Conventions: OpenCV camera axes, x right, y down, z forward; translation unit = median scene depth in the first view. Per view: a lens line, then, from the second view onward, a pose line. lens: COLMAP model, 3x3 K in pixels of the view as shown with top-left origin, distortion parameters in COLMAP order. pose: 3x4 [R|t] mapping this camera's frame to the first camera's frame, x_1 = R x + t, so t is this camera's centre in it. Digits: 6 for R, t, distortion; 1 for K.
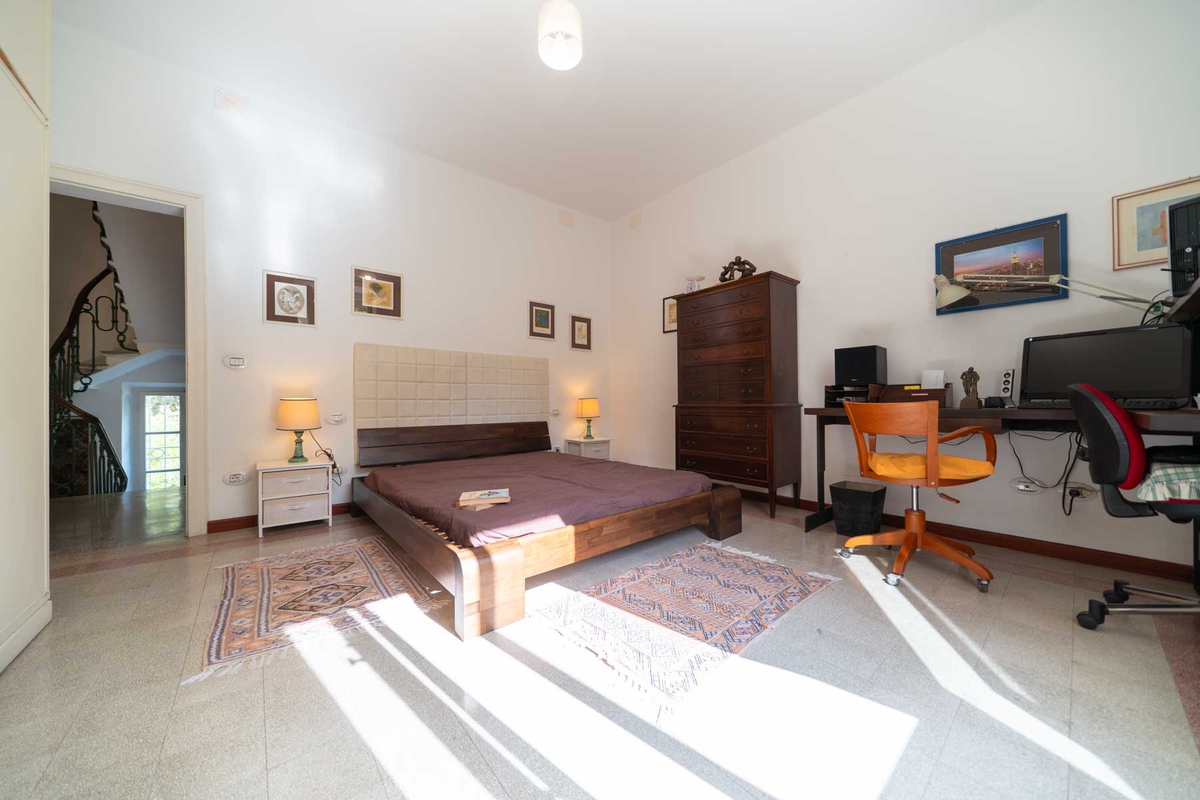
lens RADIAL K [[410.3, 0, 595.2], [0, 410.3, 401.4], [0, 0, 1]] dist [-0.005851, -0.000020]
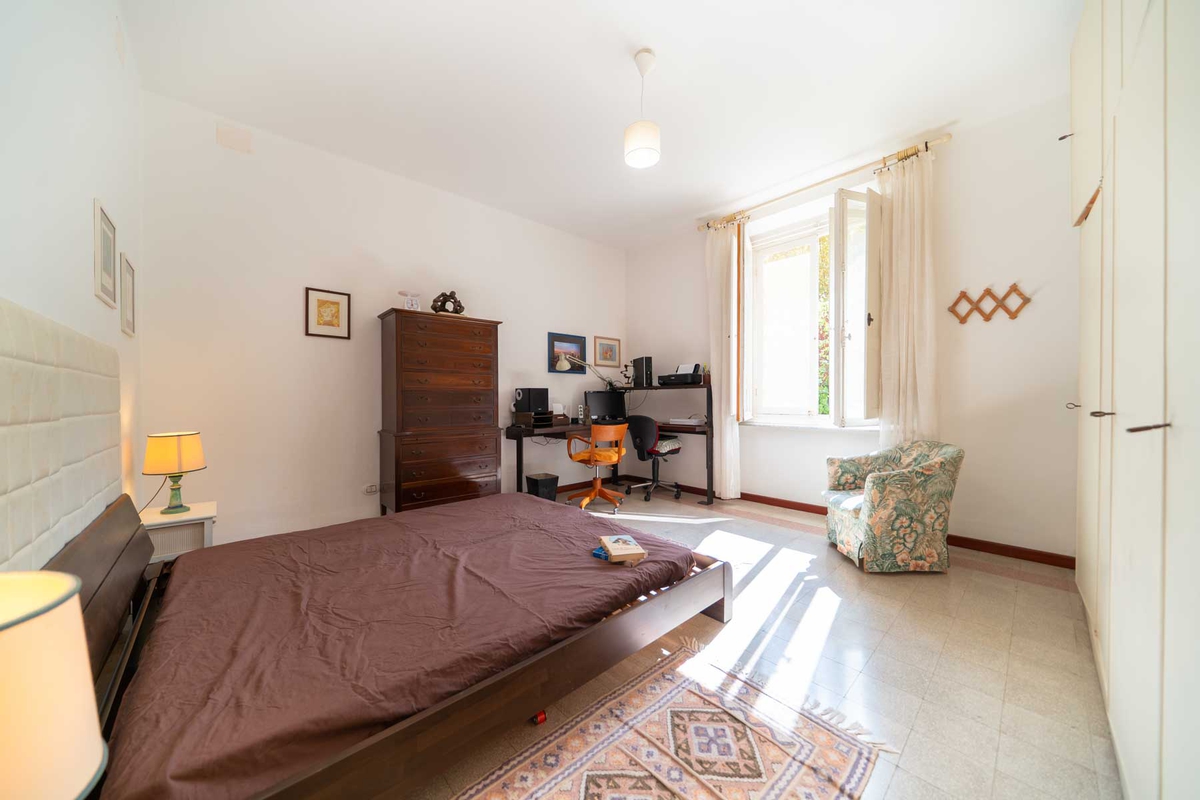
lens RADIAL K [[410.3, 0, 595.2], [0, 410.3, 401.4], [0, 0, 1]] dist [-0.005851, -0.000020]
pose [[-0.036664, -0.000023, 0.999328, -1.237015], [0.000251, 1.000000, 0.000032, -0.106983], [-0.999328, 0.000252, -0.036664, 1.111318]]
